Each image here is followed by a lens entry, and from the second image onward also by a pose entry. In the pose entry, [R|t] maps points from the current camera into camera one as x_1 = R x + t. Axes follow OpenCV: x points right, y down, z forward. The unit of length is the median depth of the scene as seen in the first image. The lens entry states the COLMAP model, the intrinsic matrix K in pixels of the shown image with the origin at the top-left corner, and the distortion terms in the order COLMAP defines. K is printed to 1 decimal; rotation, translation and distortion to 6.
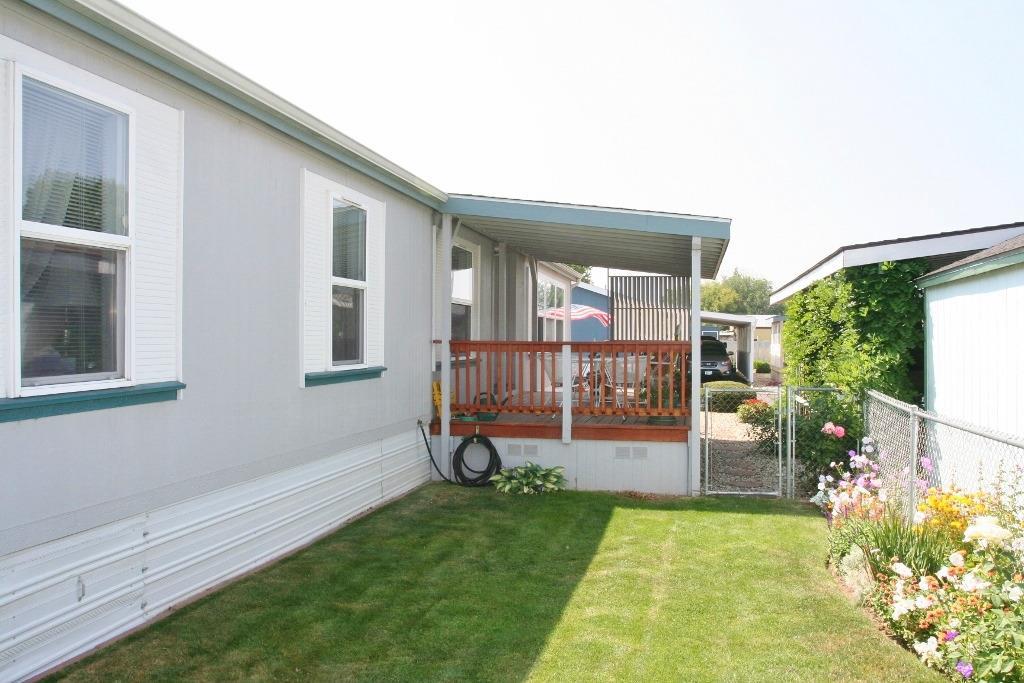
lens RADIAL K [[815.6, 0, 512.0], [0, 815.6, 342.4], [0, 0, 1]] dist [-0.076723, 0.039064]
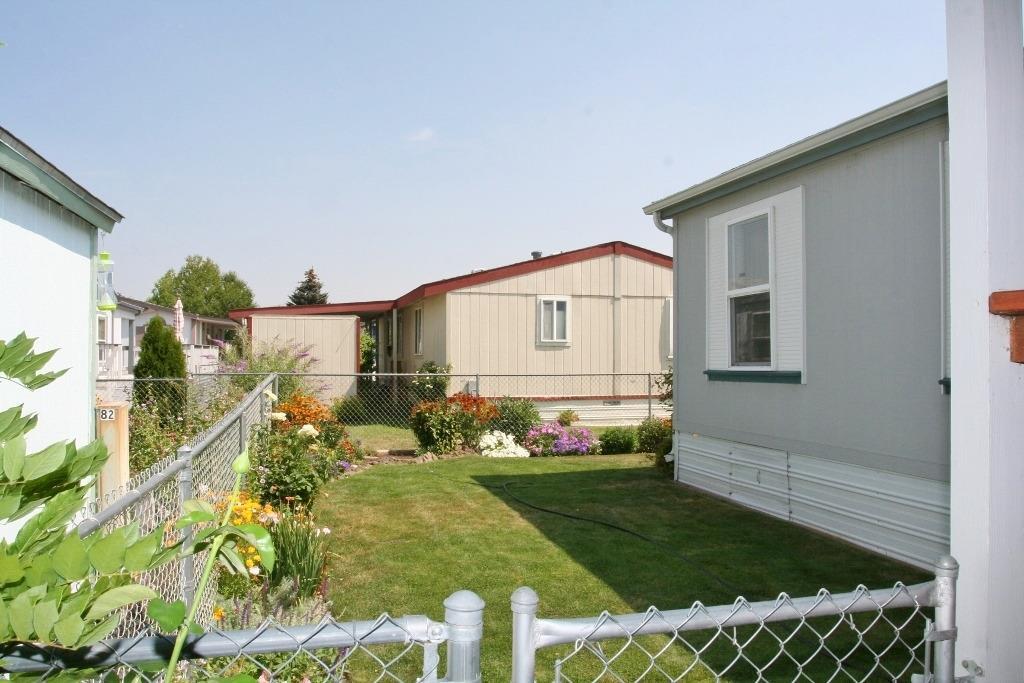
lens RADIAL K [[815.6, 0, 508.6], [0, 815.6, 342.7], [0, 0, 1]] dist [-0.076723, 0.039064]
pose [[-0.885679, 0.017765, -0.463959, 0.771508], [0.024098, 0.999680, -0.007725, -0.008928], [0.463673, -0.018023, -0.885823, 2.148932]]
